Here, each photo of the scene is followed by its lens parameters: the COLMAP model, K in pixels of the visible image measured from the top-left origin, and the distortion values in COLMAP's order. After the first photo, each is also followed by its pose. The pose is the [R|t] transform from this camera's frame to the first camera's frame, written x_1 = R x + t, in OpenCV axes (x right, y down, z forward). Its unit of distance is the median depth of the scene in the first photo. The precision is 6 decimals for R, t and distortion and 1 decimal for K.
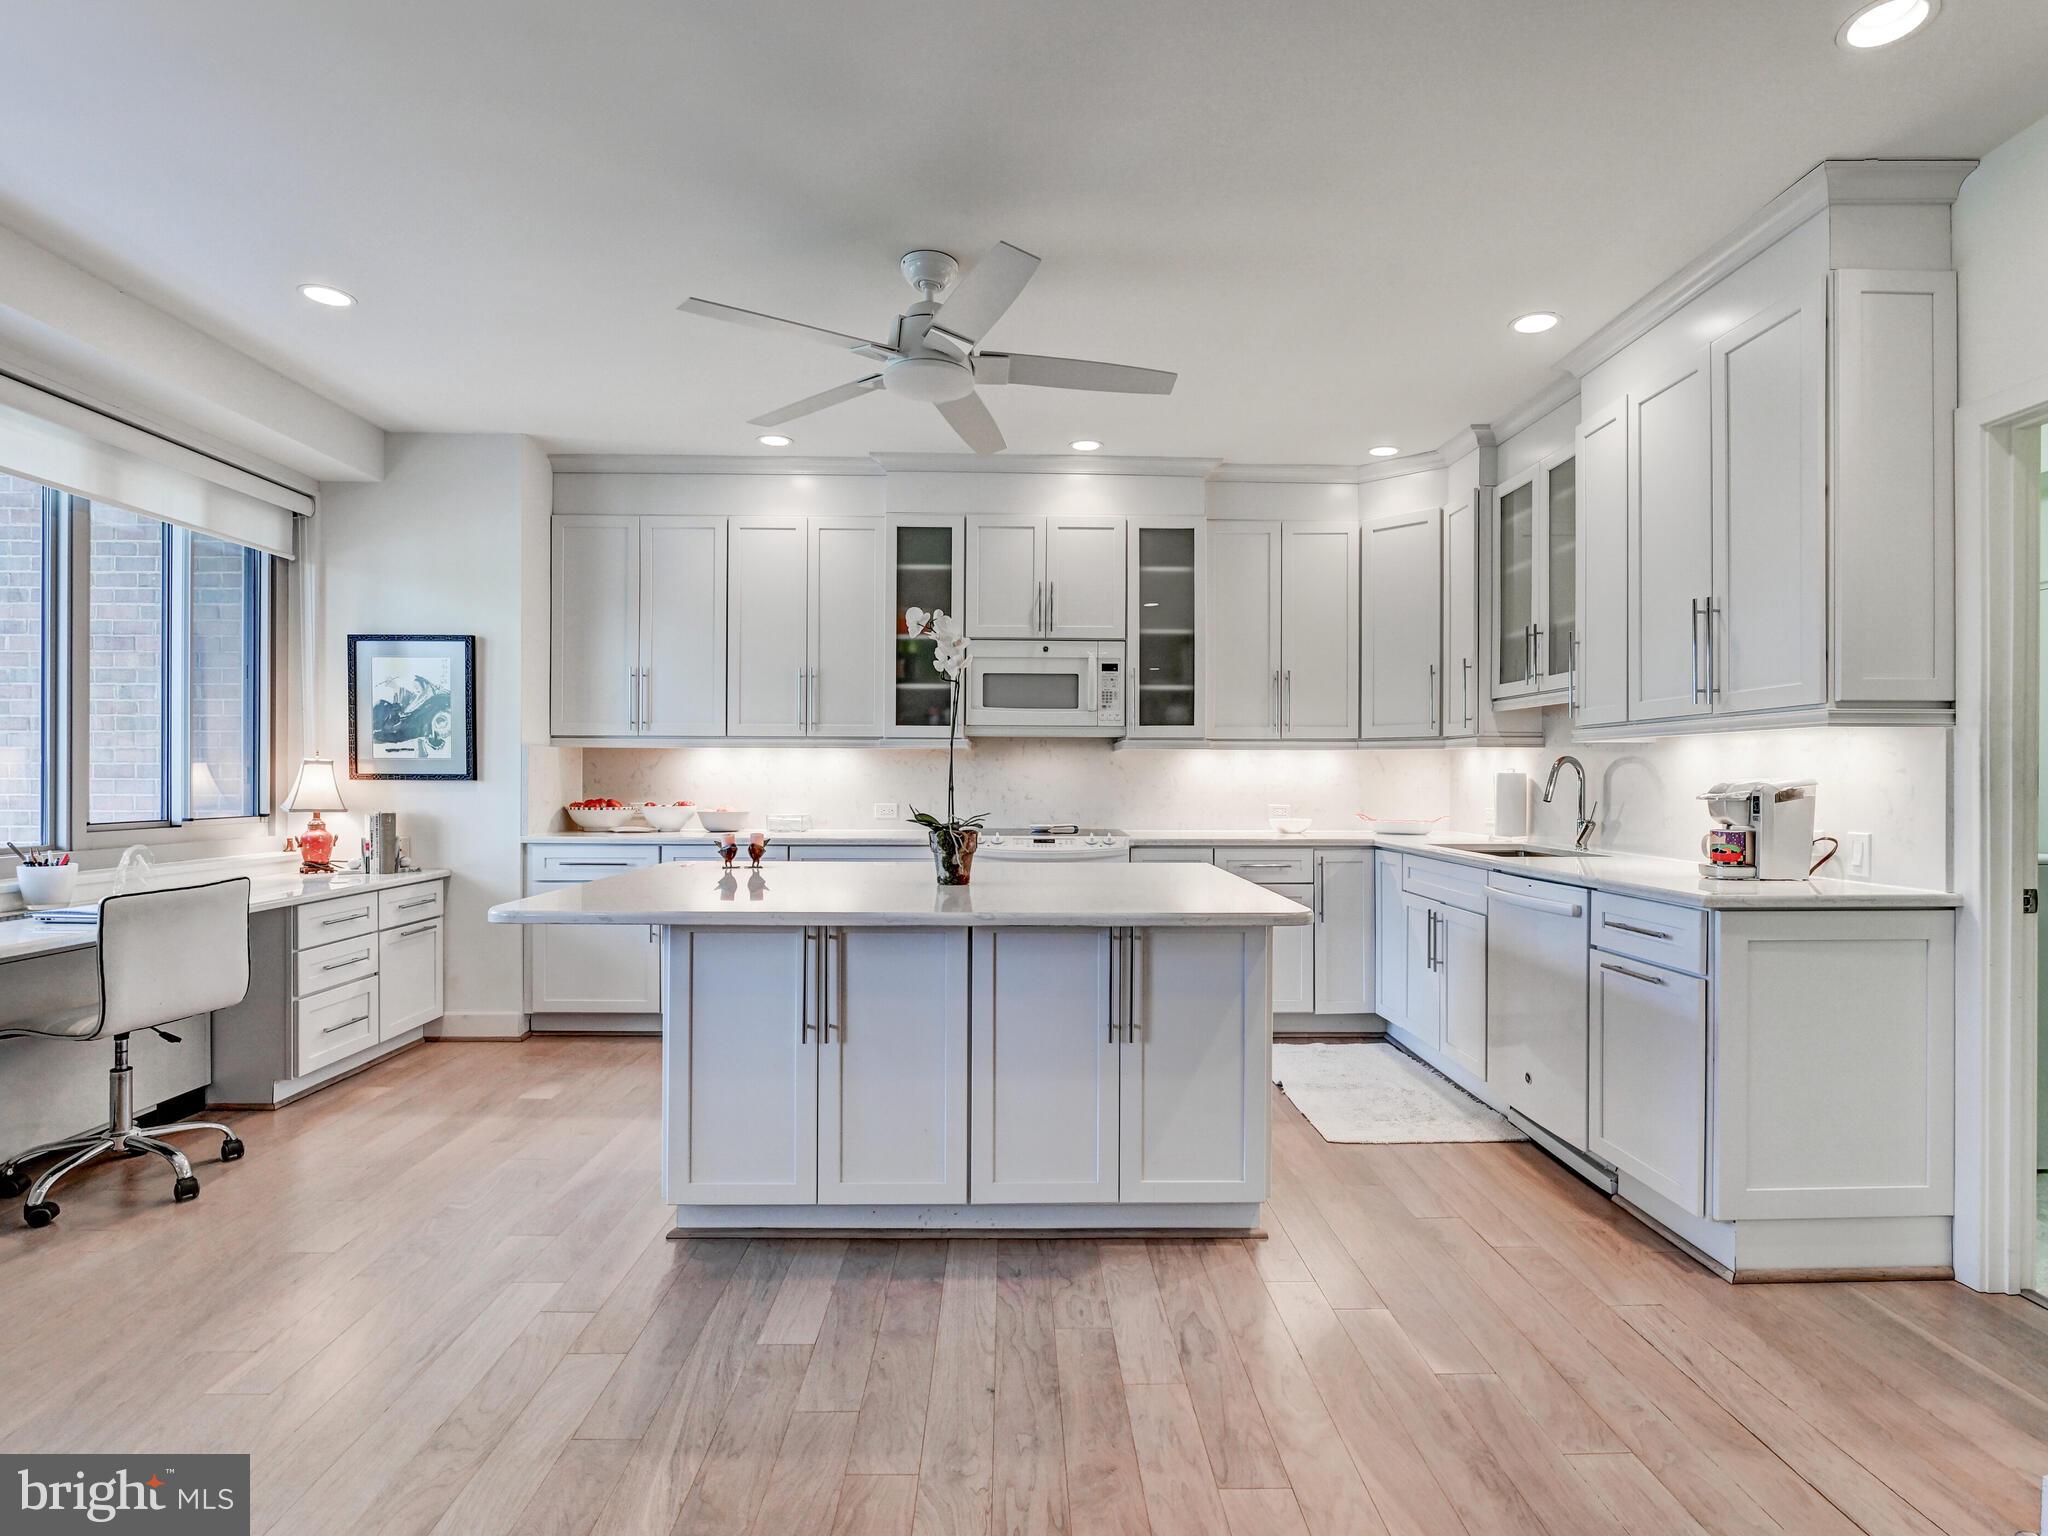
lens RADIAL K [[985.9, 0, 1024.0], [0, 985.9, 768.0], [0, 0, 1]] dist [-0.007914, 0.000058]
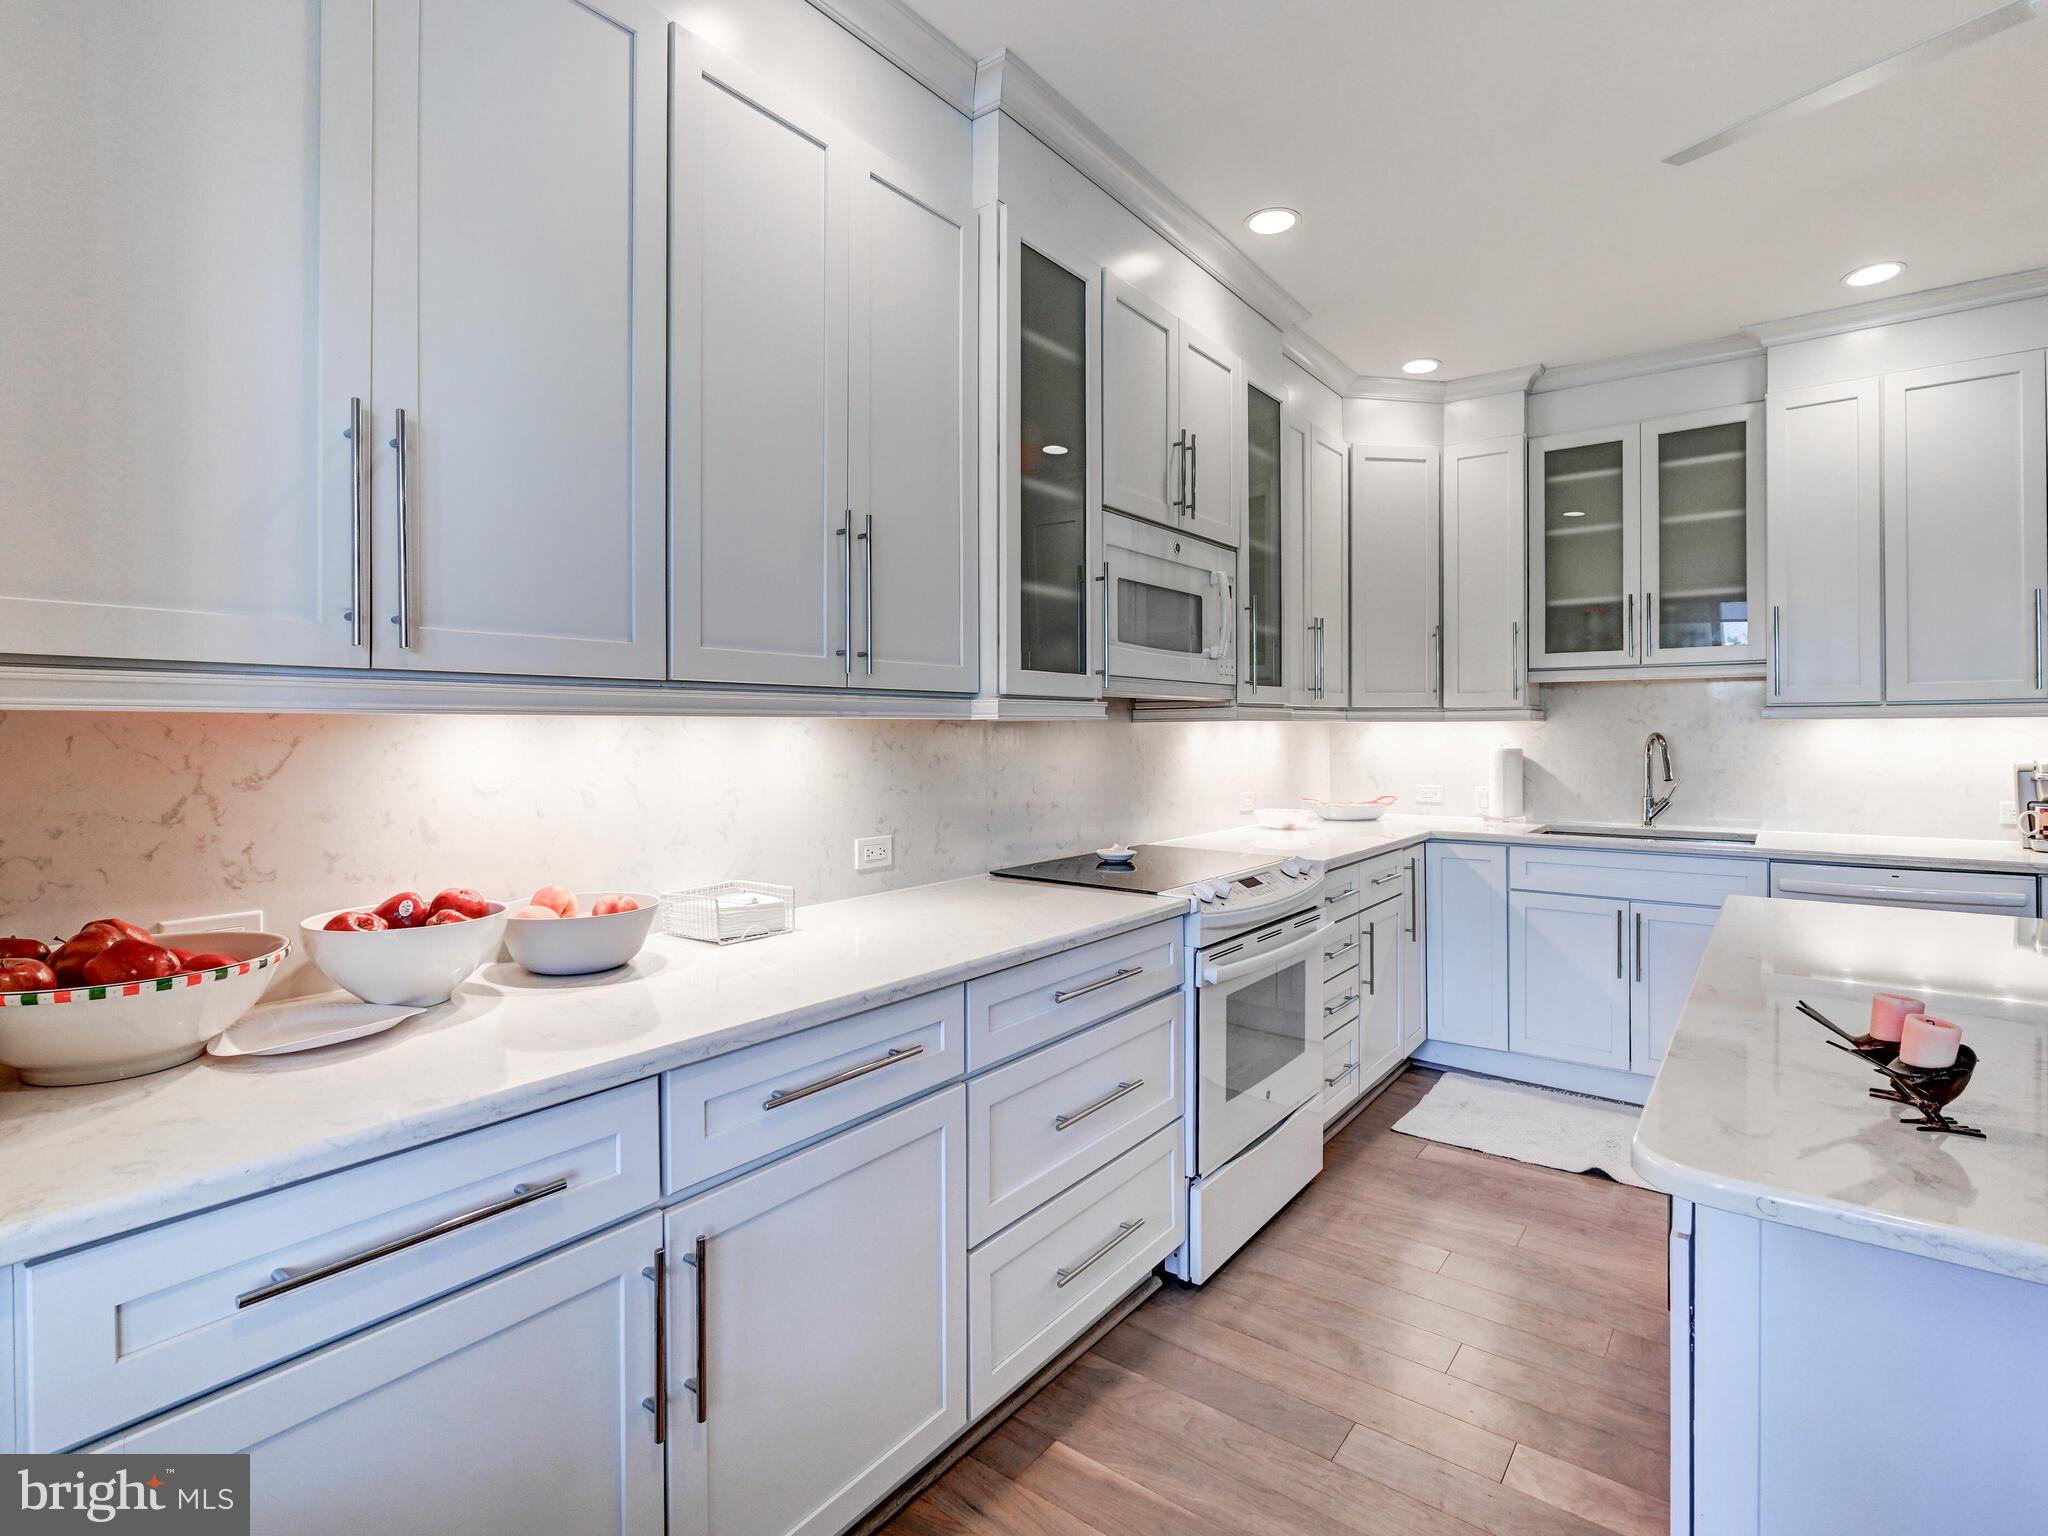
lens RADIAL K [[1003.6, 0, 1021.3], [0, 1003.6, 723.4], [0, 0, 1]] dist [-0.004523, -0.000467]
pose [[0.622462, -0.001484, 0.782648, -0.512922], [0.000494, 0.999999, 0.001504, -0.019137], [-0.782650, -0.000550, 0.622462, 0.728571]]
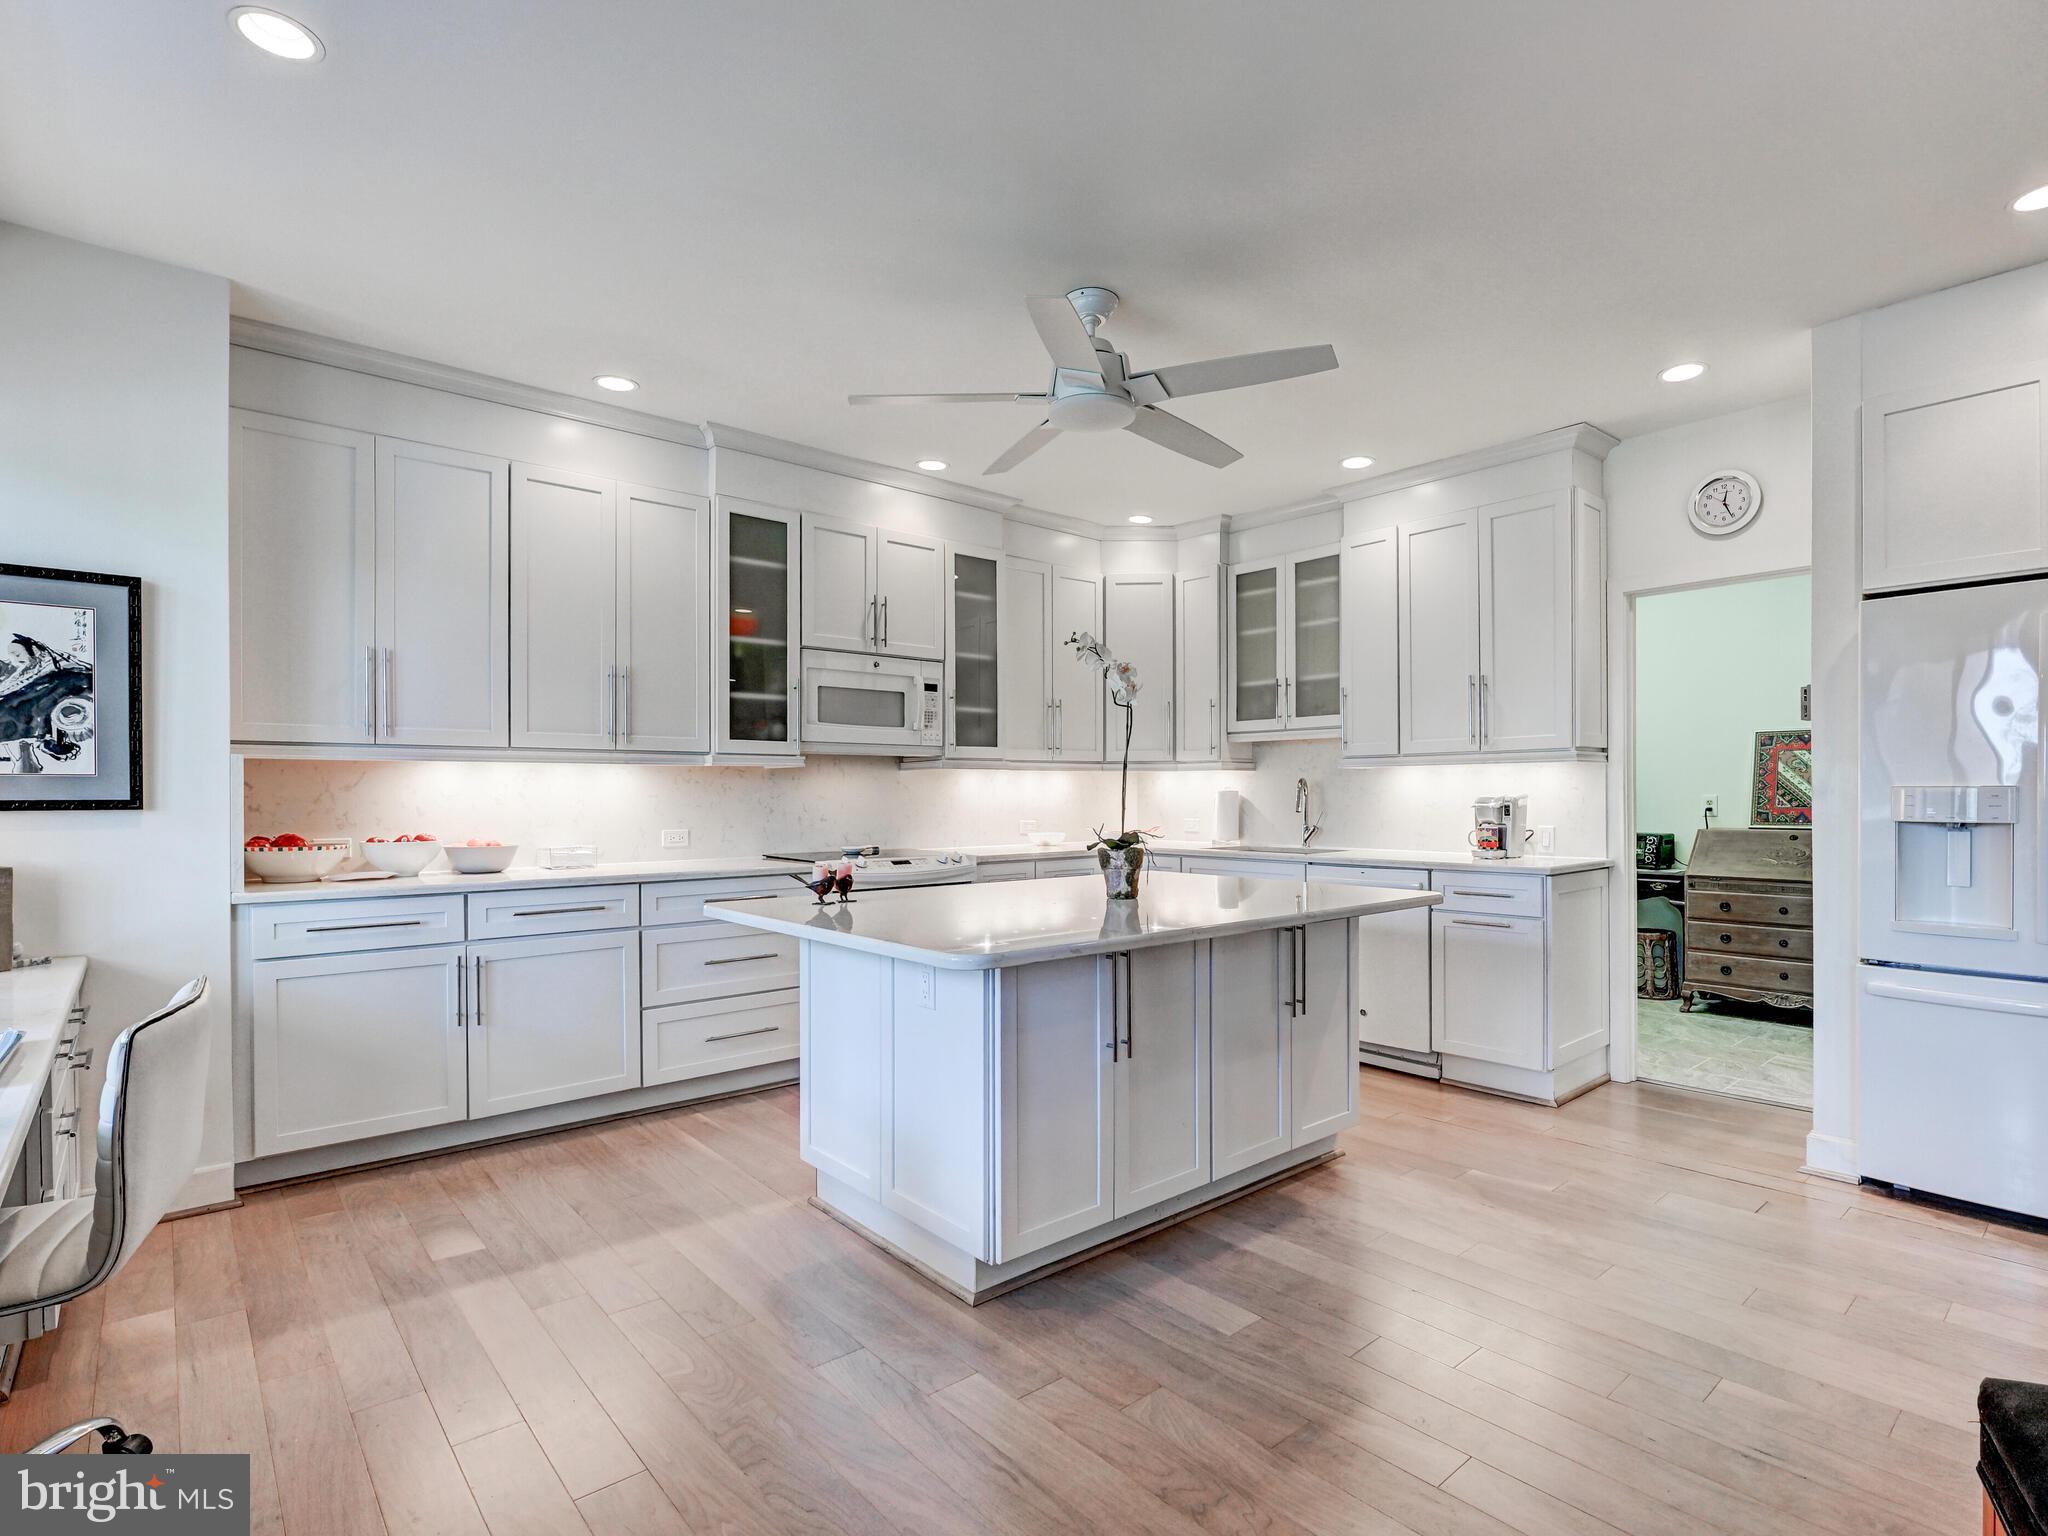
lens RADIAL K [[1021.5, 0, 1033.4], [0, 1021.5, 786.7], [0, 0, 1]] dist [-0.002236, 0.000118]
pose [[0.770240, -0.002092, 0.637751, -0.516163], [0.001742, 0.999998, 0.001177, -0.001865], [-0.637752, 0.000204, 0.770242, 0.133177]]
